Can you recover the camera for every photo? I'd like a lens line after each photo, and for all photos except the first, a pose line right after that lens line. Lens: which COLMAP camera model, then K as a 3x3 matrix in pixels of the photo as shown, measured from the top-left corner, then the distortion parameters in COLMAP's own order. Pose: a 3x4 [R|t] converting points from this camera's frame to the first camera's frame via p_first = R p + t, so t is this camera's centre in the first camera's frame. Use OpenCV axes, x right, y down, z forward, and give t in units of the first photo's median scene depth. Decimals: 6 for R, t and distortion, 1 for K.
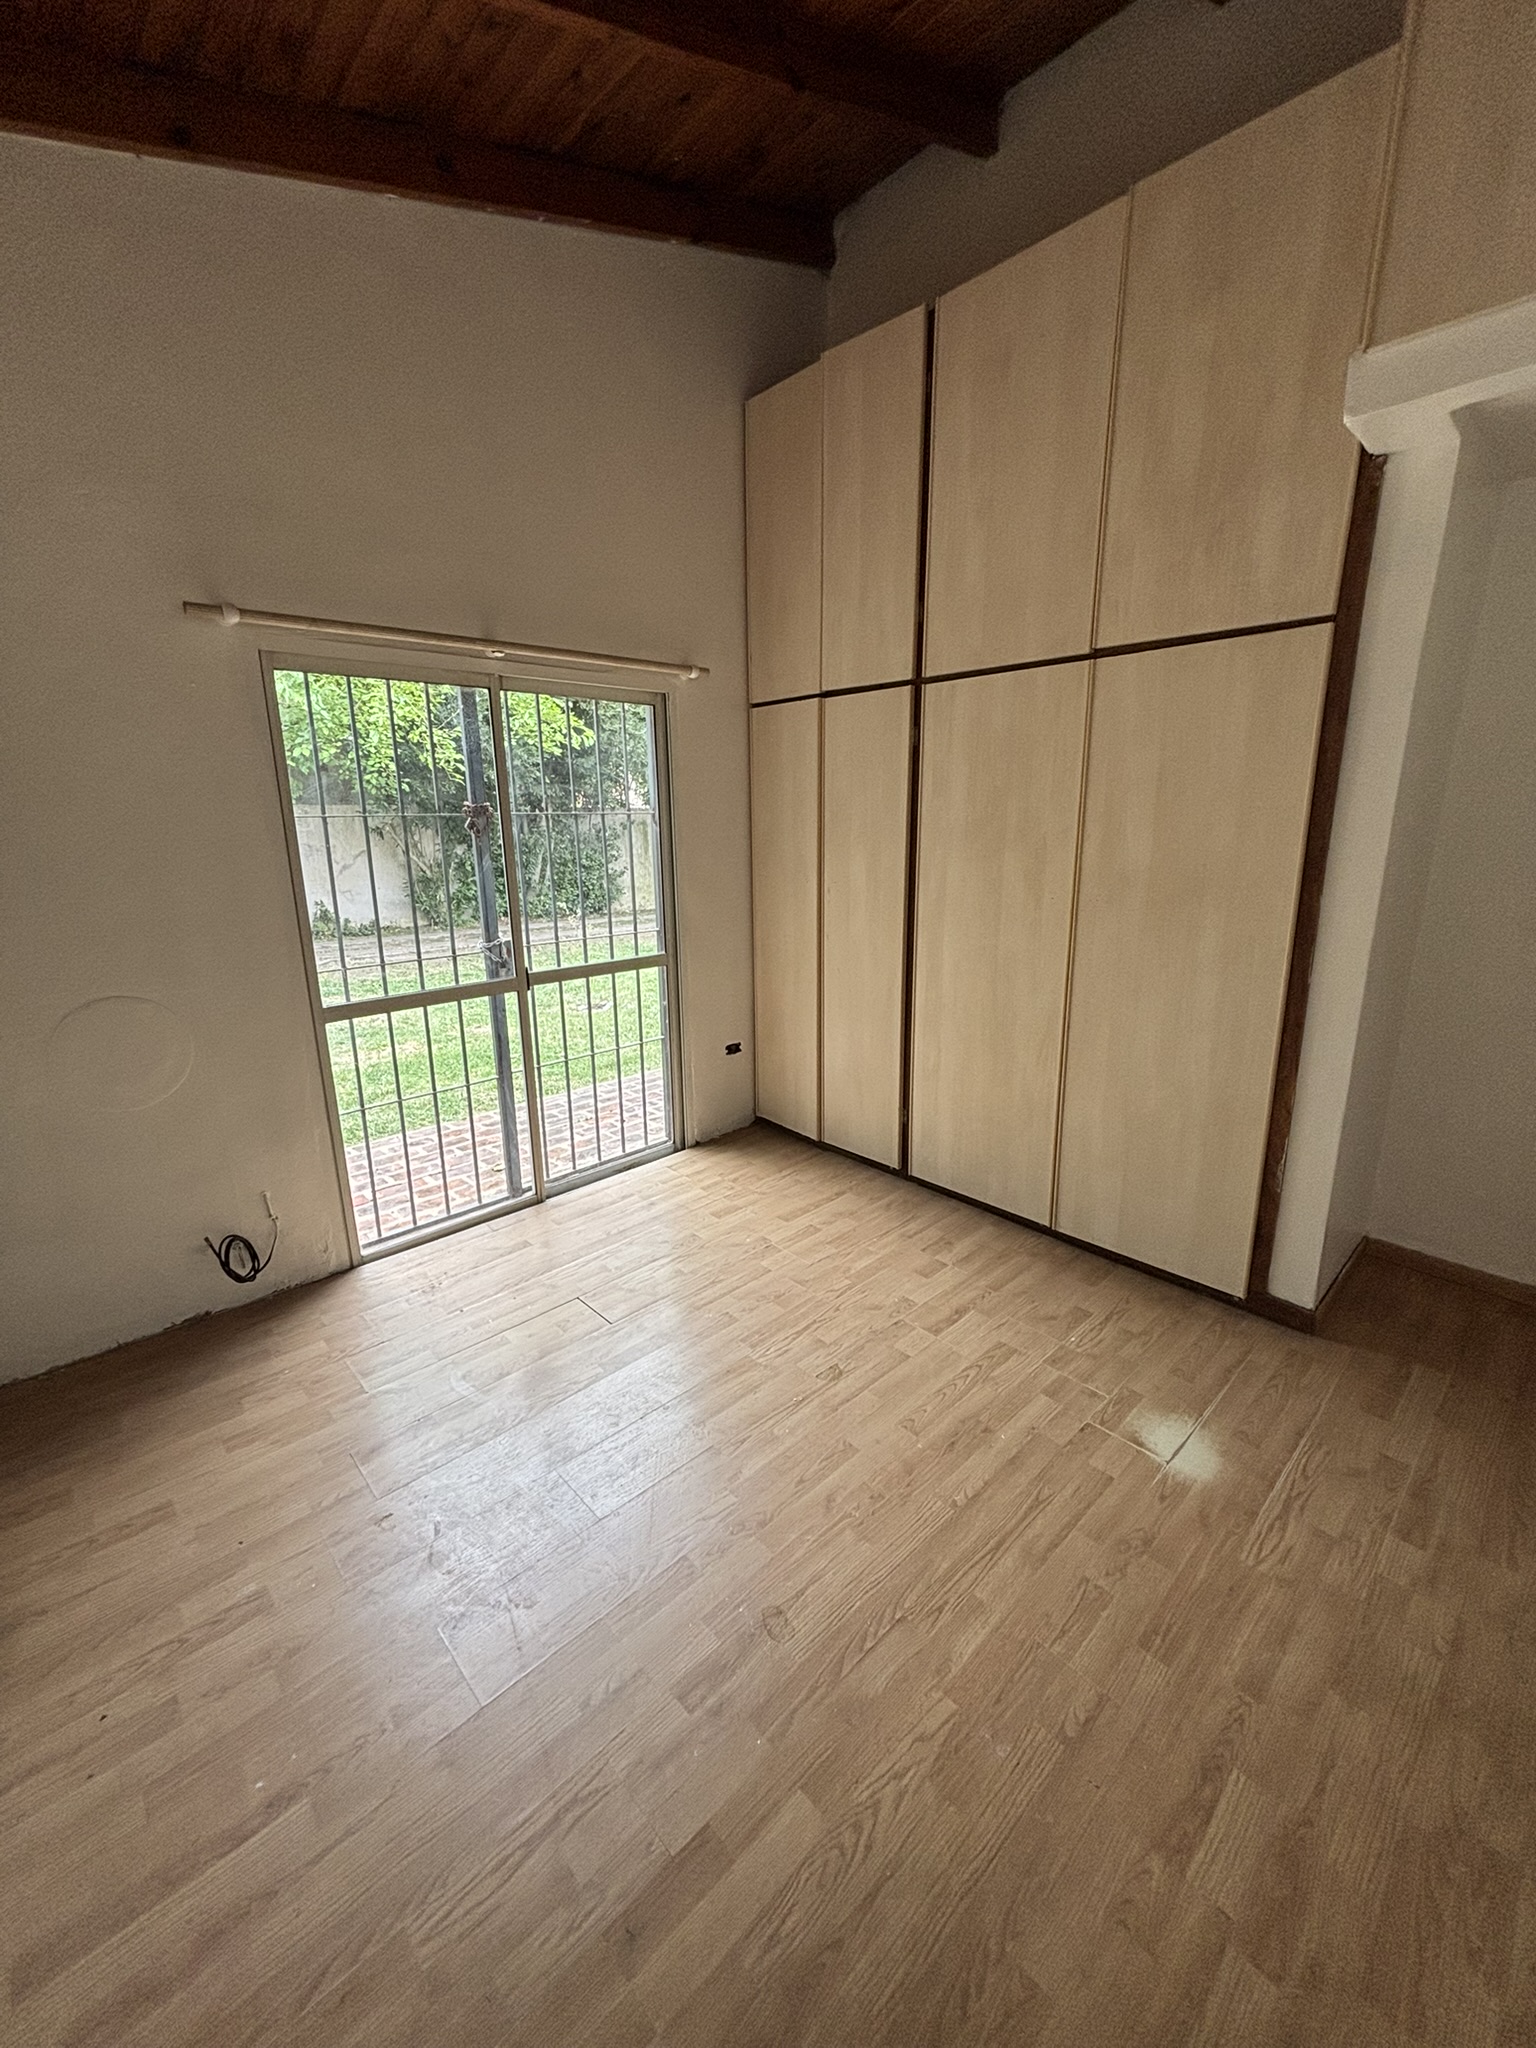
lens RADIAL K [[820.1, 0, 769.7], [0, 820.1, 1023.5], [0, 0, 1]] dist [0.009995, -0.001212]
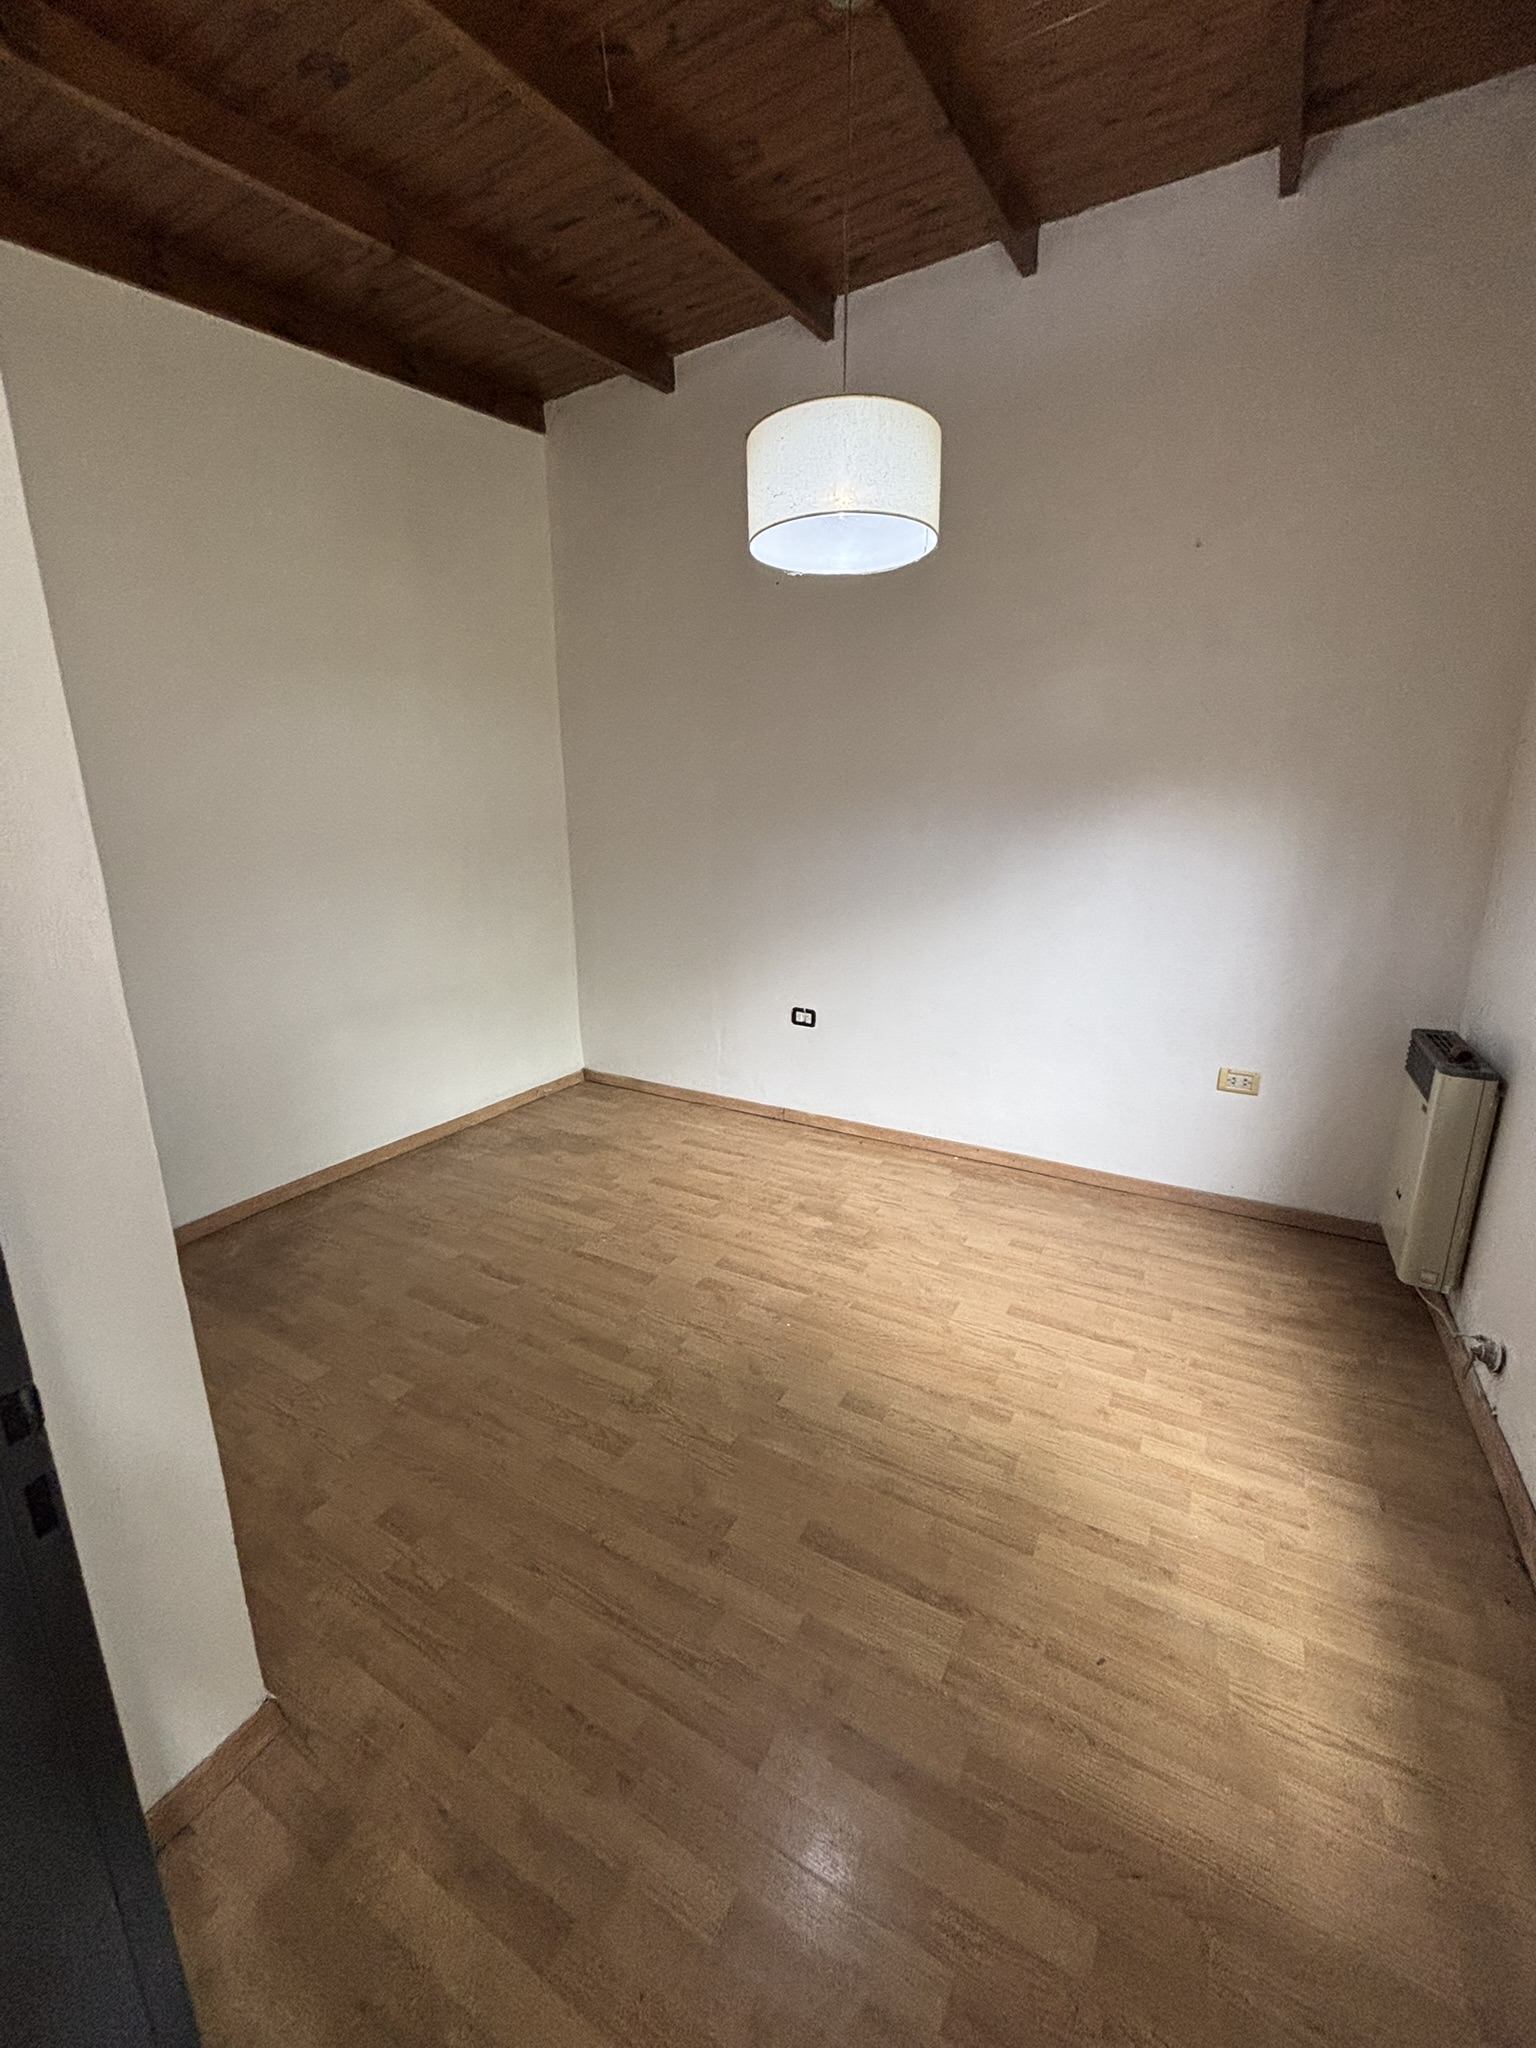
lens RADIAL K [[820.1, 0, 770.1], [0, 820.1, 1018.7], [0, 0, 1]] dist [0.009995, -0.001212]
pose [[0.294908, 0.239932, -0.924912, 1.007234], [-0.232853, 0.956826, 0.173965, -0.176514], [0.926719, 0.164065, 0.338044, 0.761826]]
